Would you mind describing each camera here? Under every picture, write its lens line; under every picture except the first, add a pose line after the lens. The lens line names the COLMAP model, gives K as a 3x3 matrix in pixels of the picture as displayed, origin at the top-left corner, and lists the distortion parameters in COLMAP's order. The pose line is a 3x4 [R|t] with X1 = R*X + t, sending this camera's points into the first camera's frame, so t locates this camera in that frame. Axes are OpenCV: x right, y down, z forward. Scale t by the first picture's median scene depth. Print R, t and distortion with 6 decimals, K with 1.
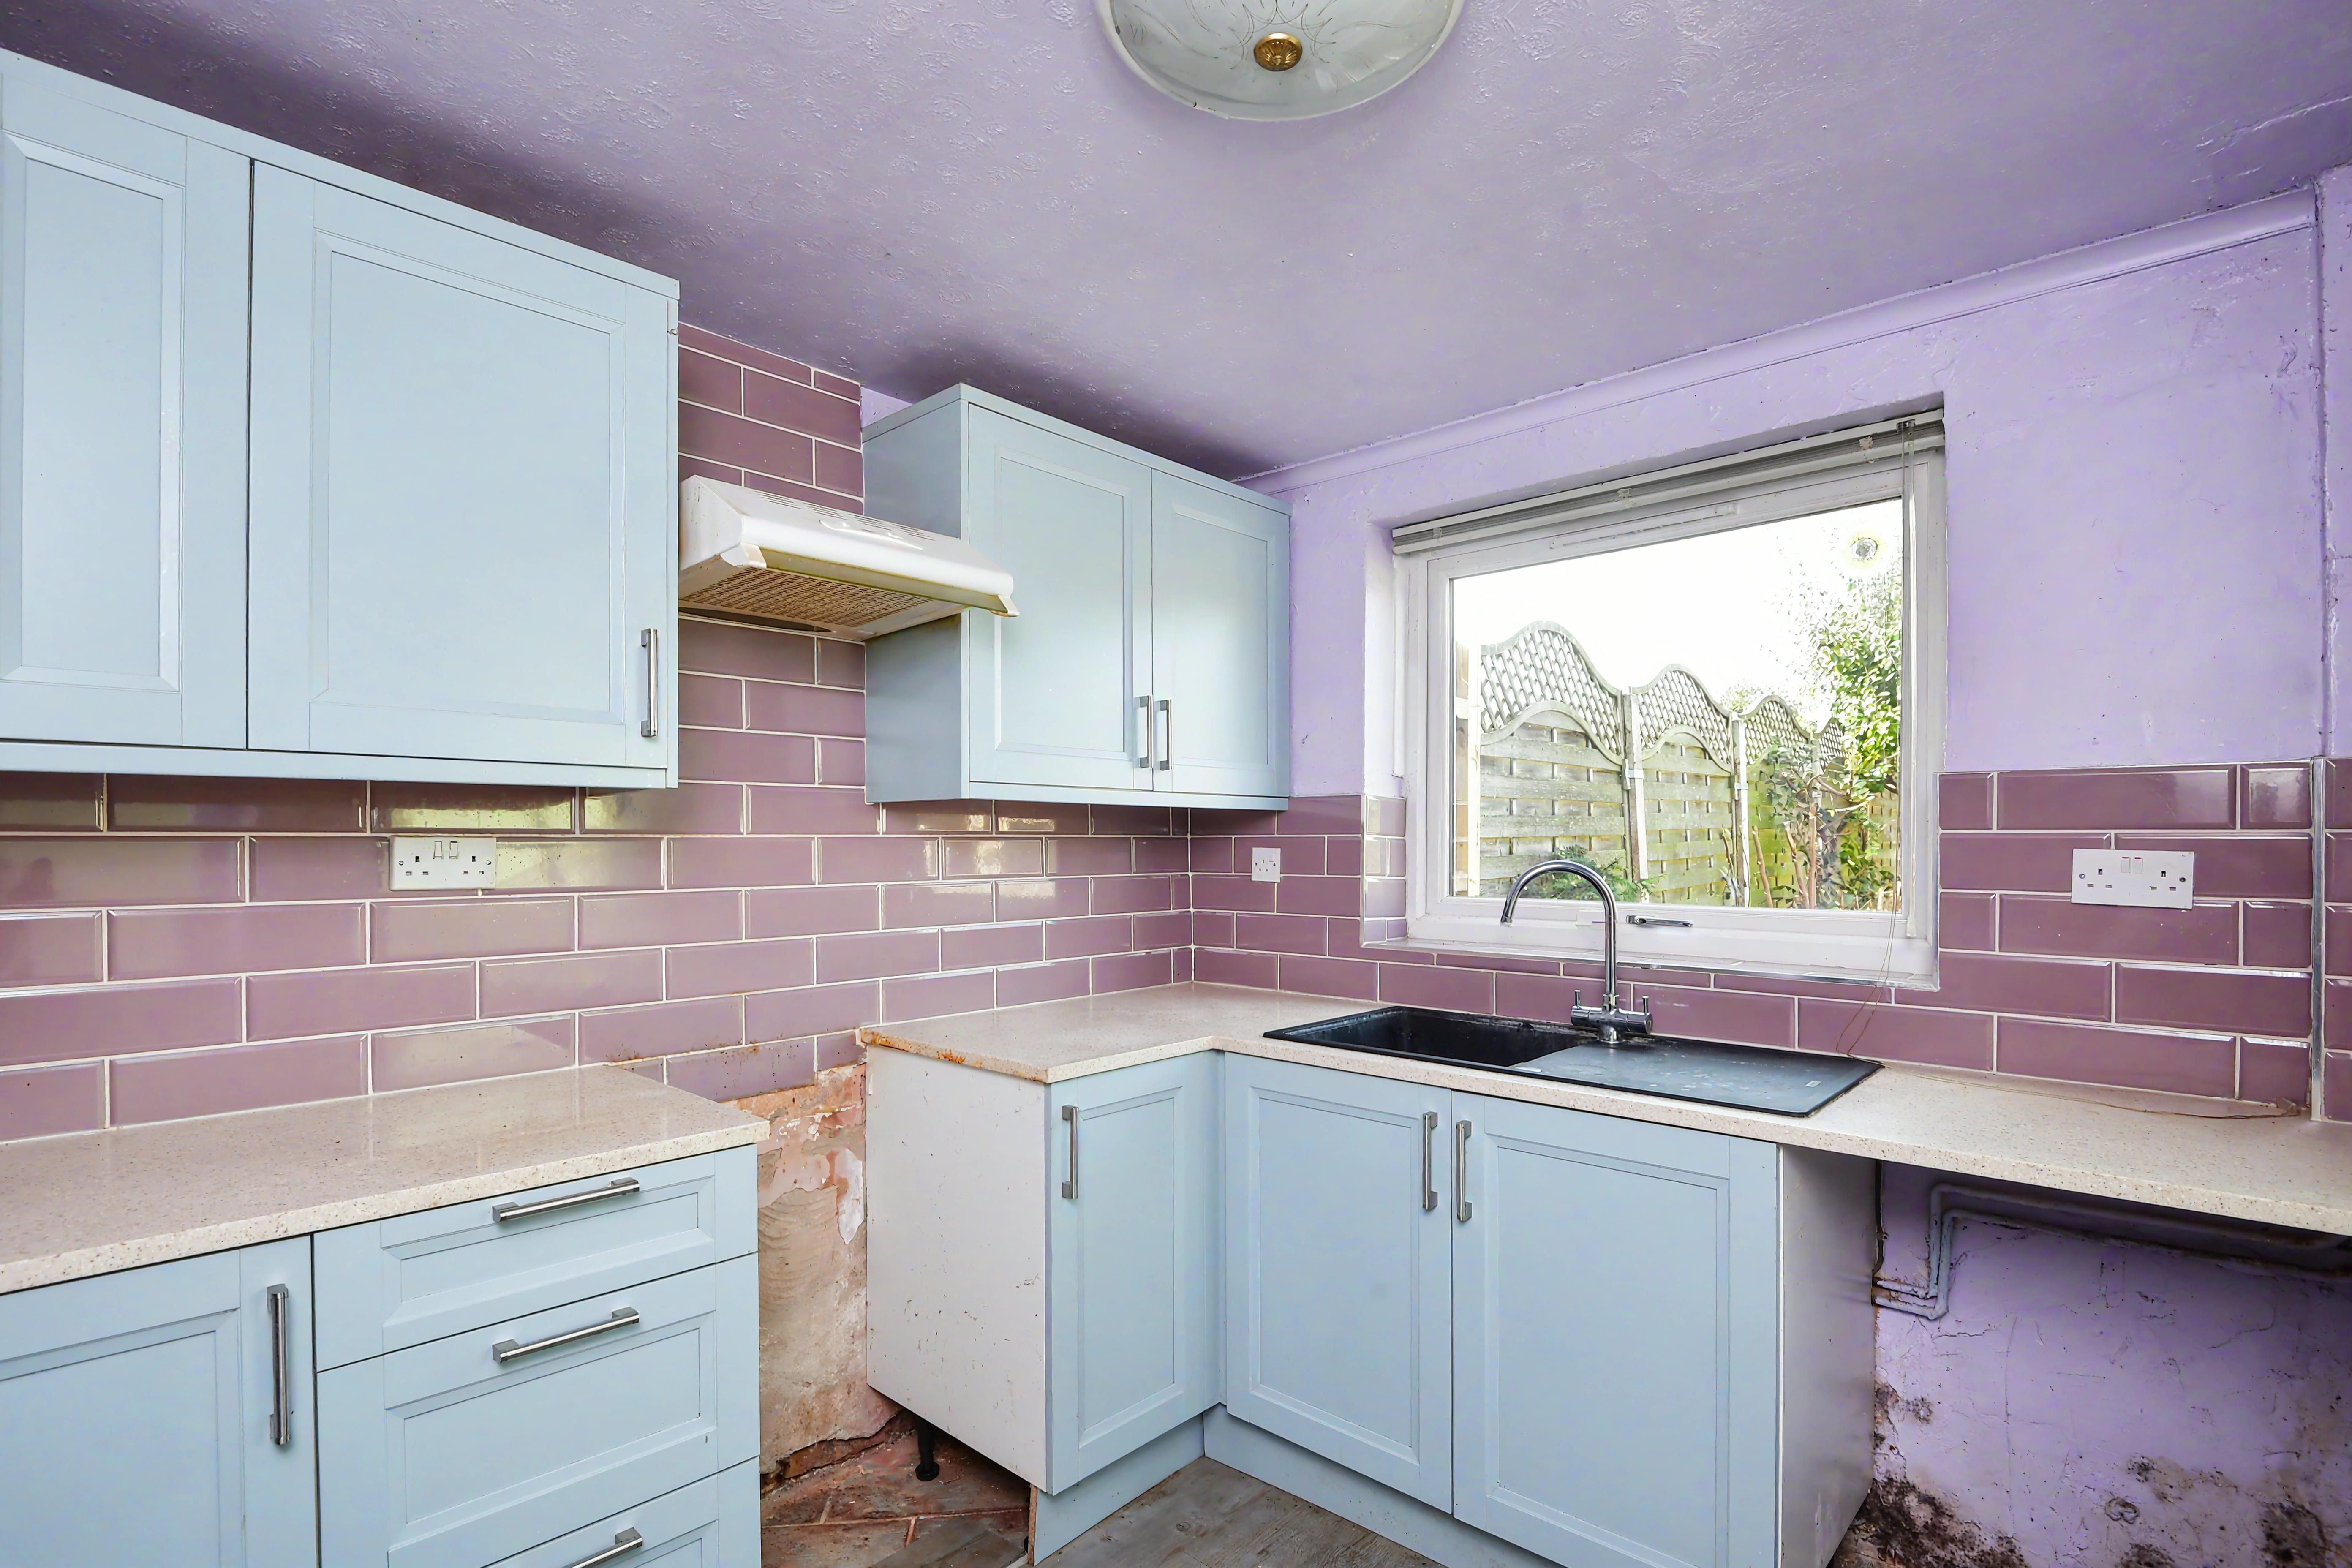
lens RADIAL K [[1134.0, 0, 1176.9], [0, 1134.0, 843.8], [0, 0, 1]] dist [-0.004014, -0.000989]
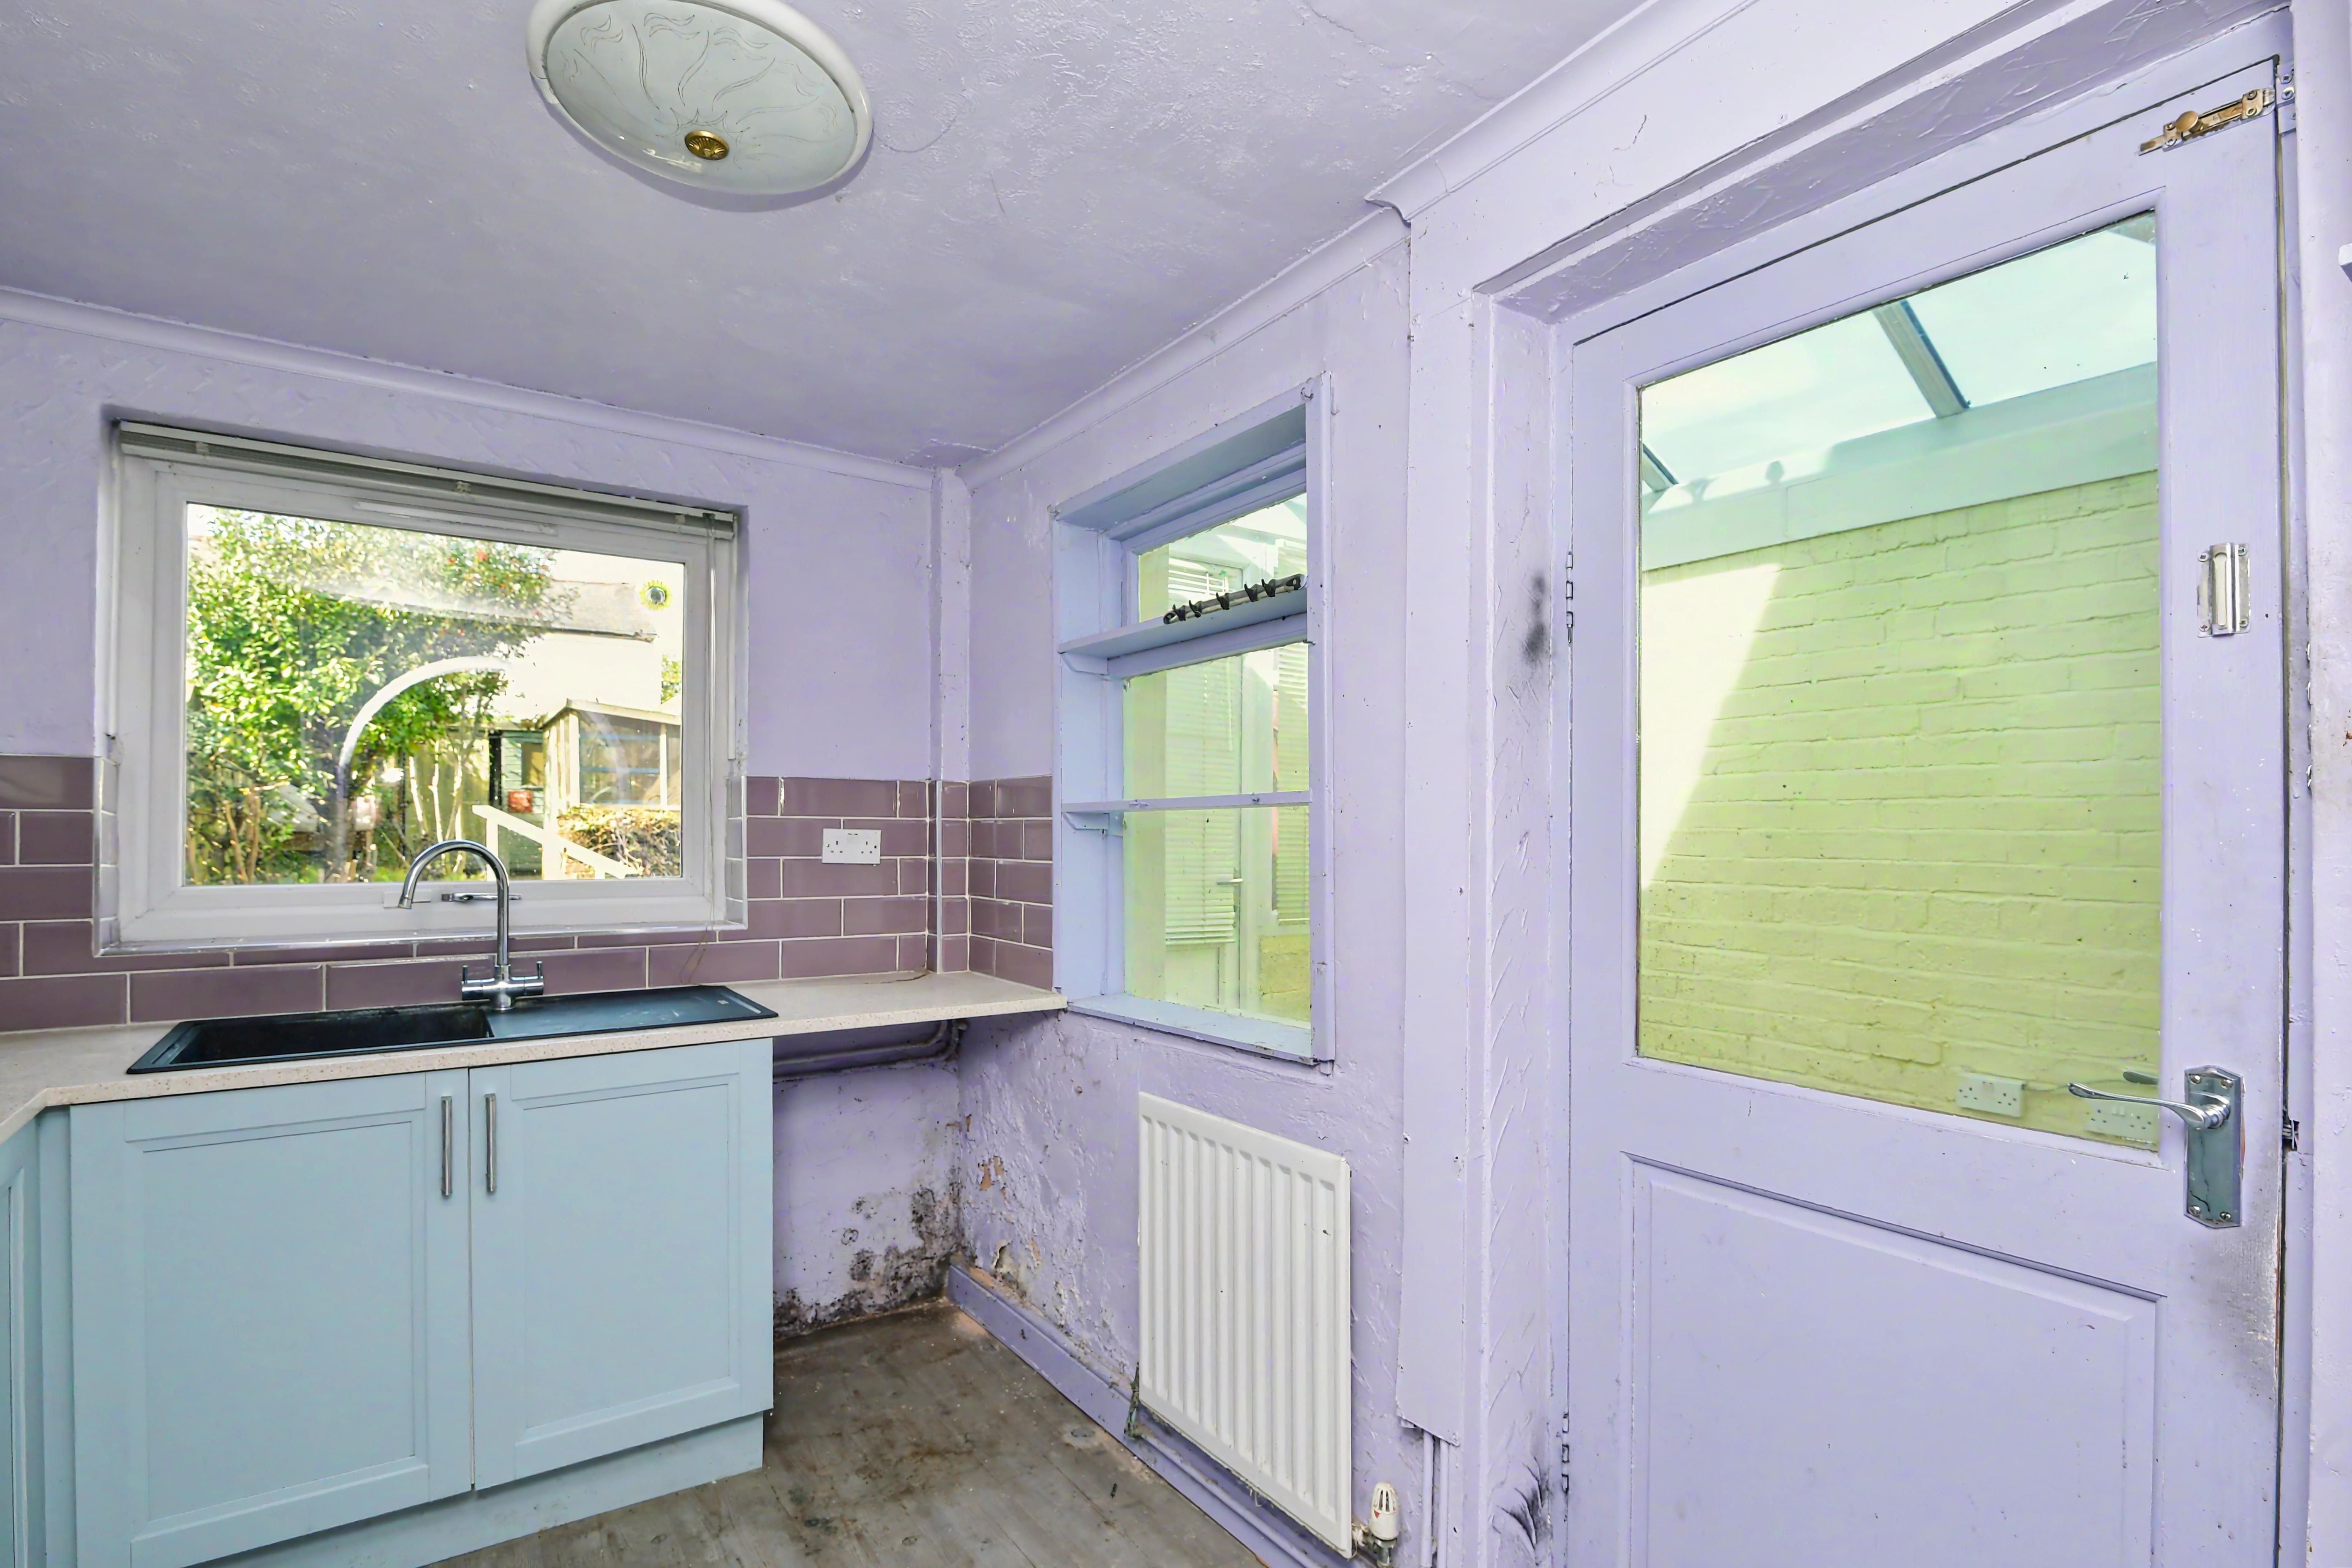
lens RADIAL K [[1134.8, 0, 1177.1], [0, 1134.8, 818.6], [0, 0, 1]] dist [-0.001030, -0.000215]
pose [[0.216409, 0.009545, 0.976256, -0.591302], [-0.002738, 0.999954, -0.009170, 0.003394], [-0.976299, -0.000689, 0.216425, 0.168016]]
